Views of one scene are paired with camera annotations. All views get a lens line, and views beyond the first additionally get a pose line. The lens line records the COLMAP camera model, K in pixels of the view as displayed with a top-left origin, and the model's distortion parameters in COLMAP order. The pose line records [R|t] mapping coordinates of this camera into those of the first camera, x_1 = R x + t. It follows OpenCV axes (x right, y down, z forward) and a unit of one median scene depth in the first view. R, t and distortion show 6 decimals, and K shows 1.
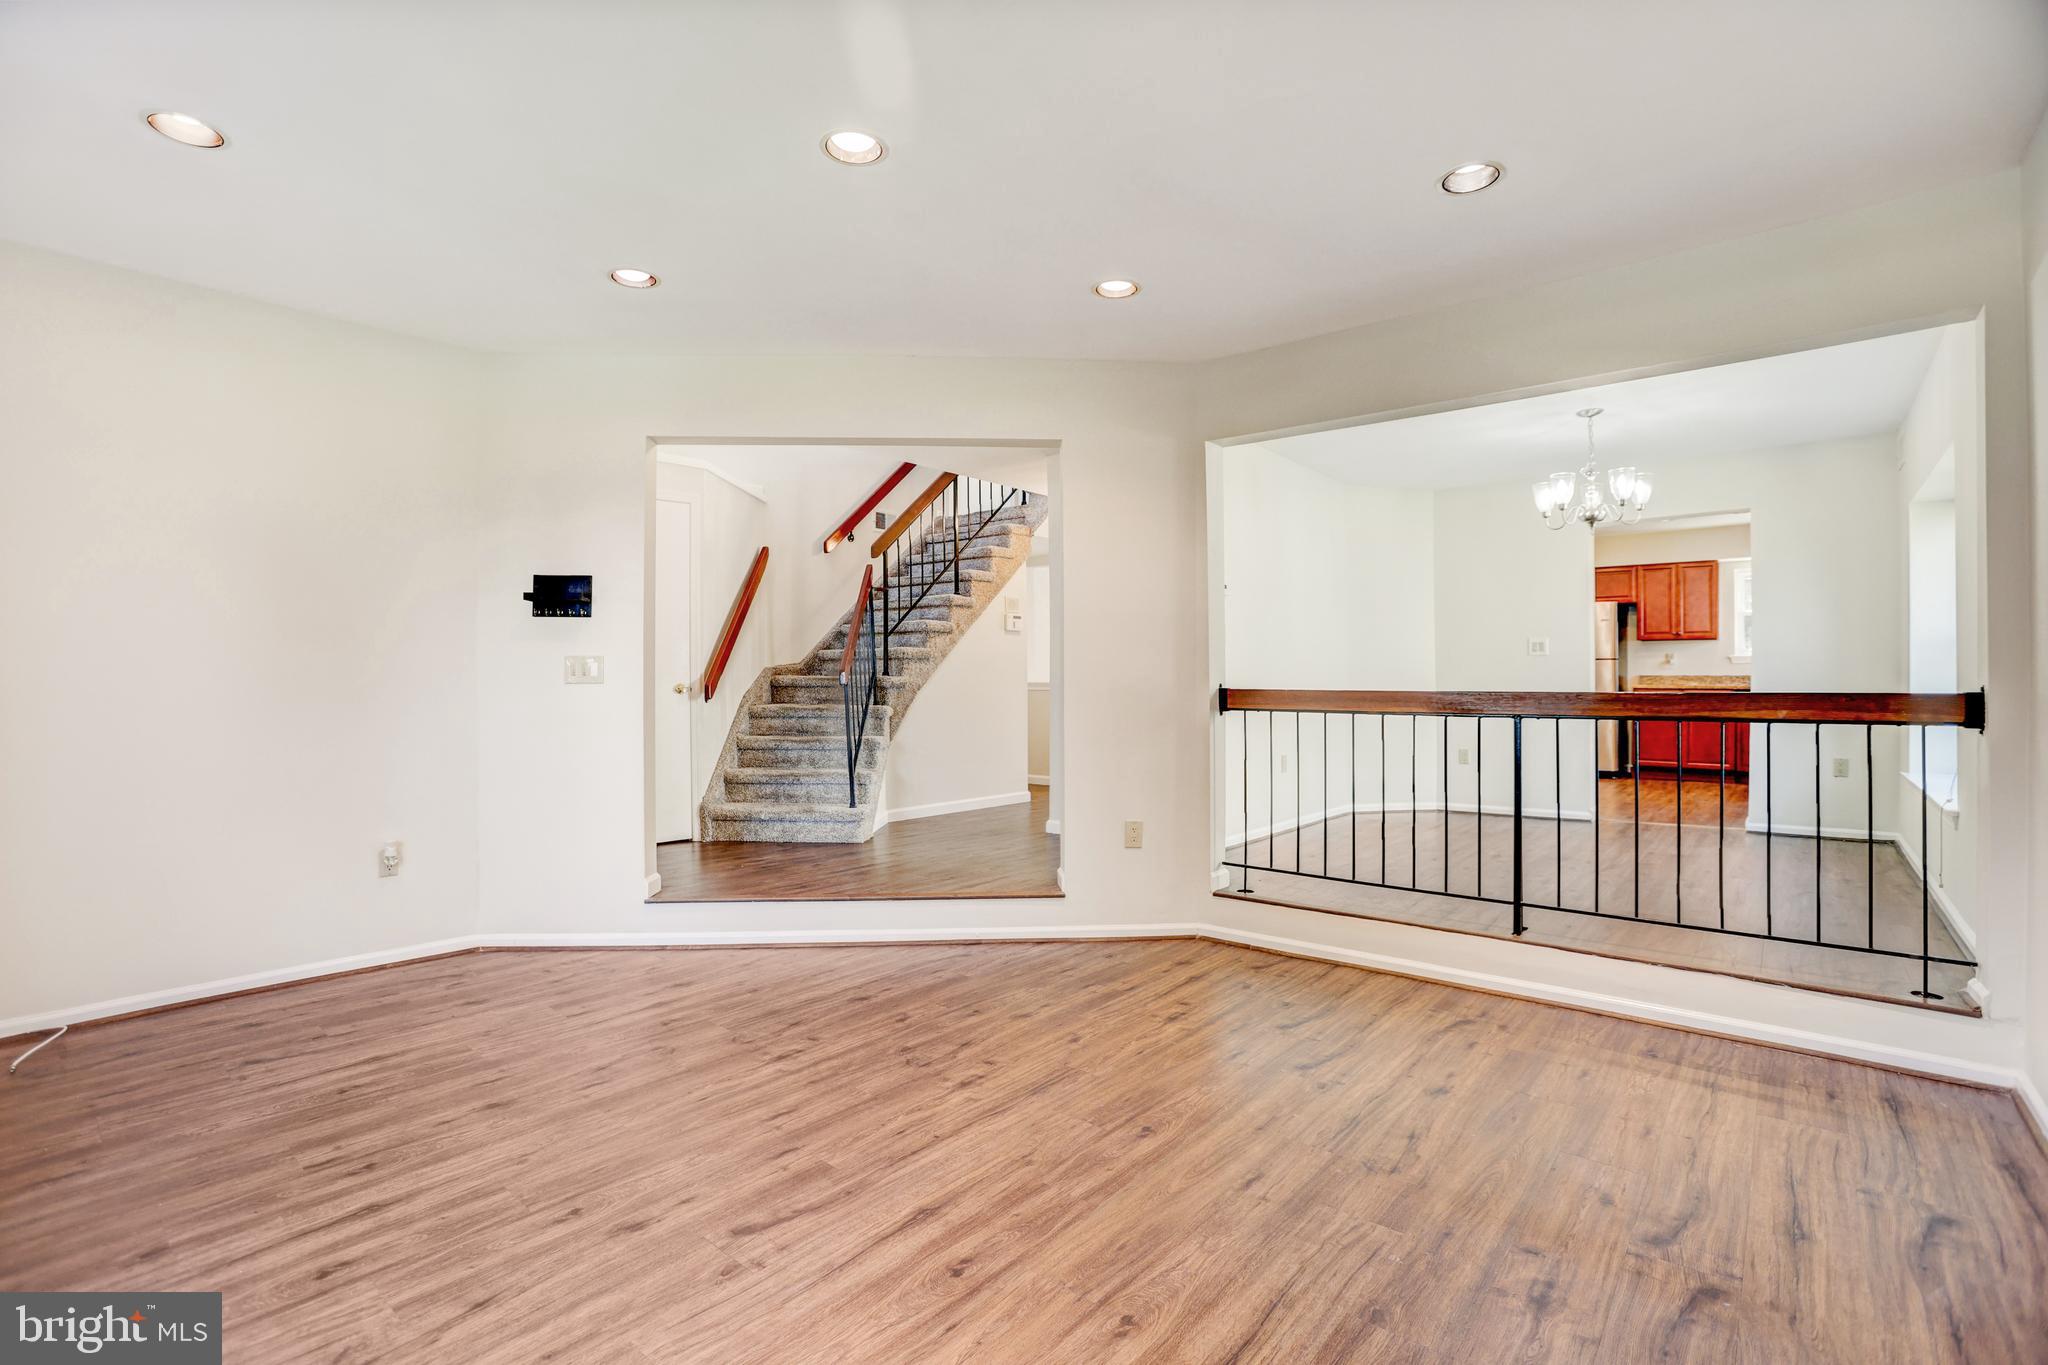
lens RADIAL K [[939.0, 0, 1017.3], [0, 939.0, 679.9], [0, 0, 1]] dist [-0.042817, 0.007413]
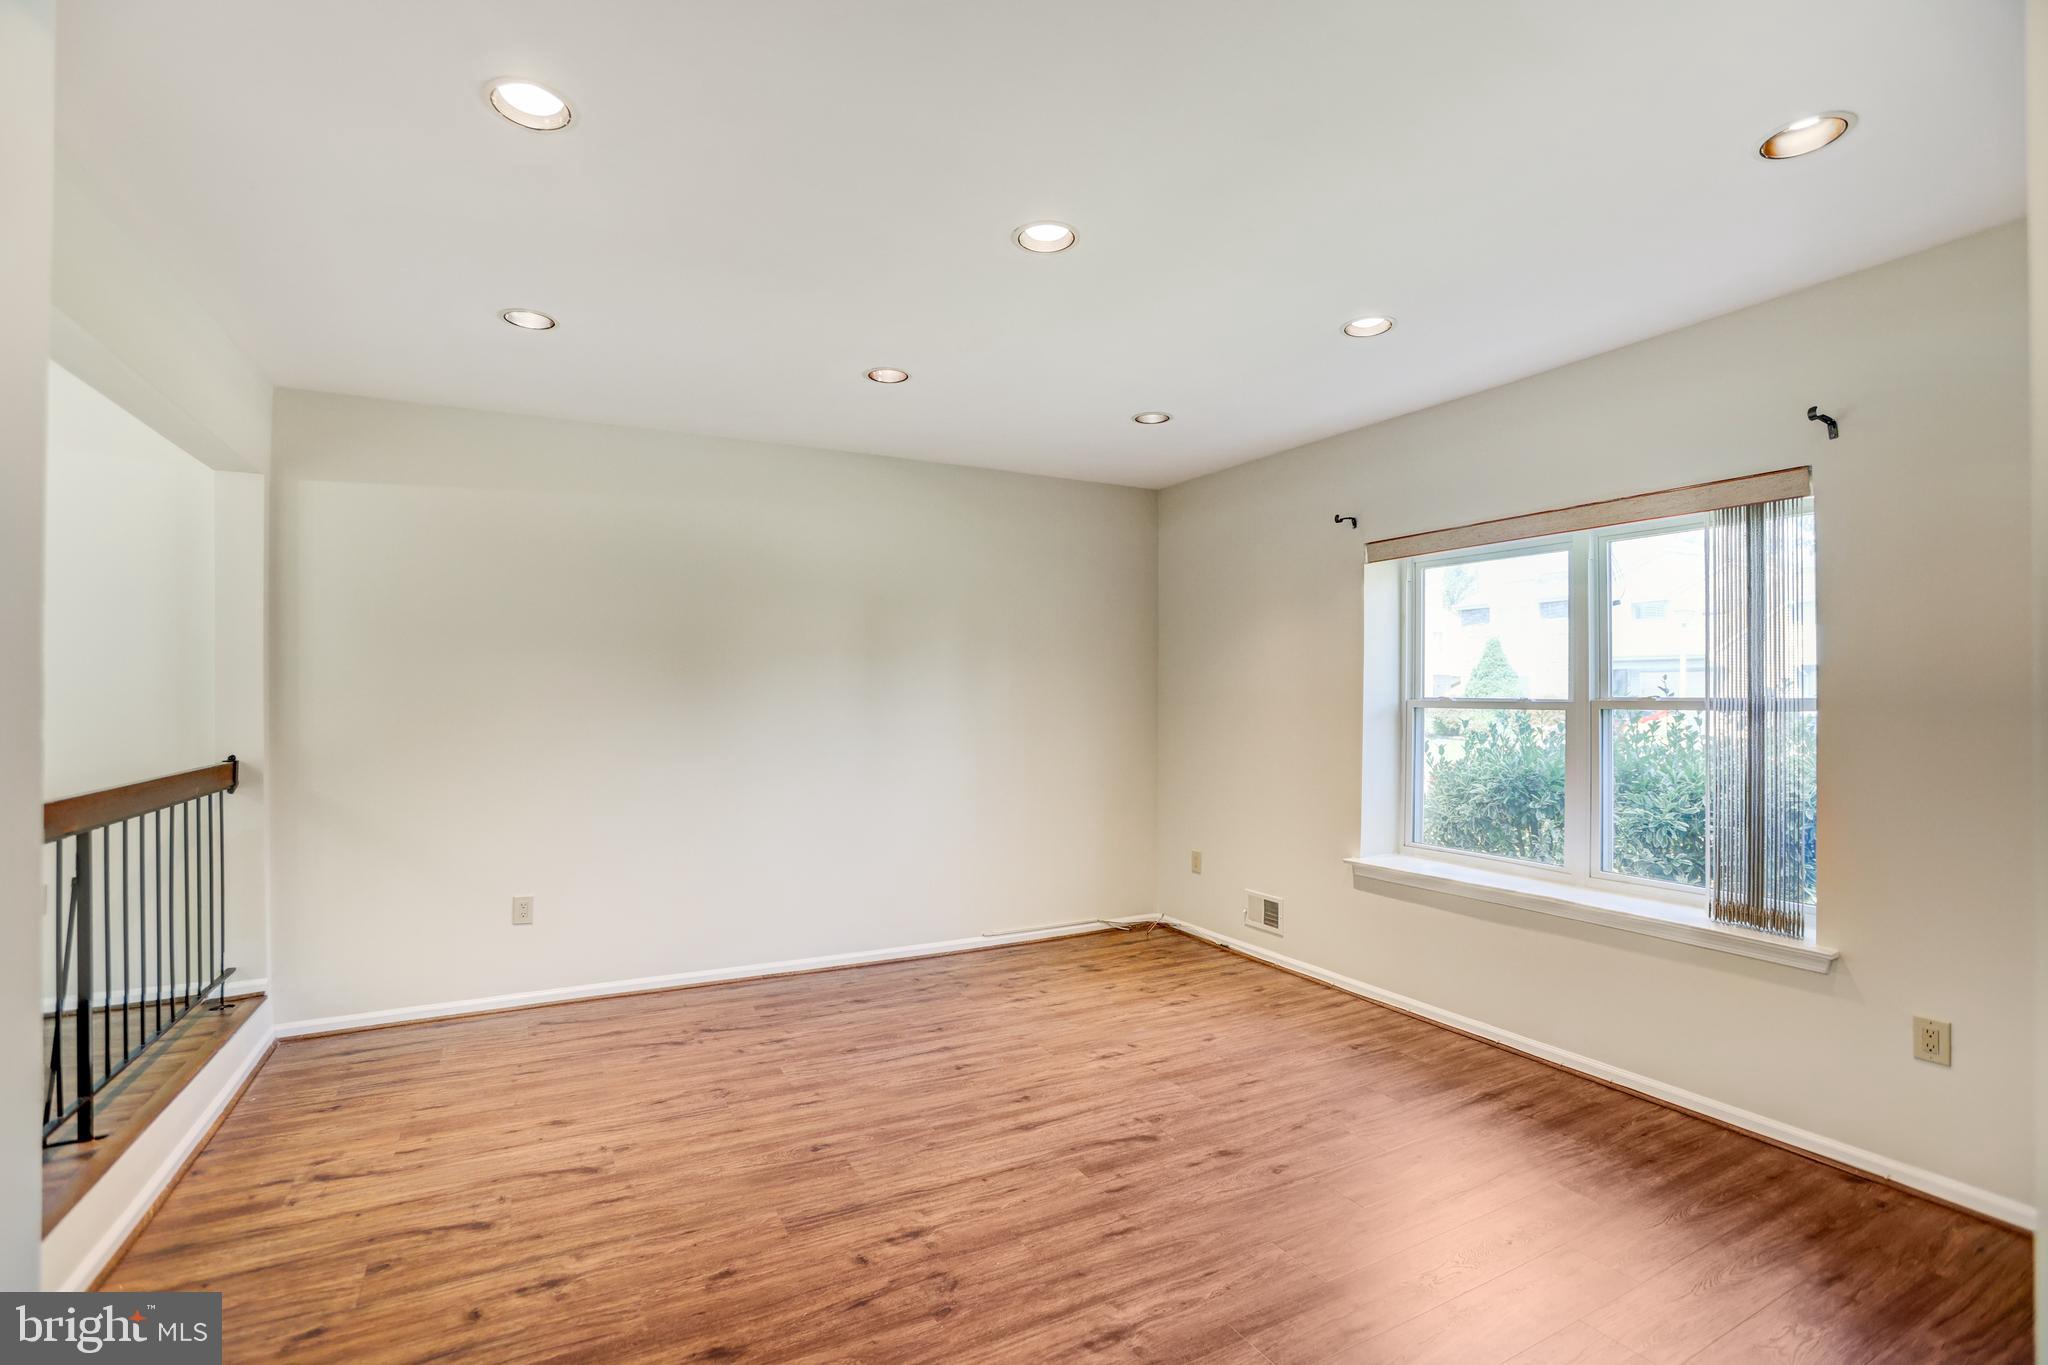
lens RADIAL K [[939.0, 0, 1012.2], [0, 939.0, 691.6], [0, 0, 1]] dist [-0.042817, 0.007413]
pose [[-0.928616, 0.005057, 0.371008, -0.514111], [0.003804, 0.999984, -0.004110, -0.083713], [-0.371023, -0.002405, -0.928621, 1.950403]]
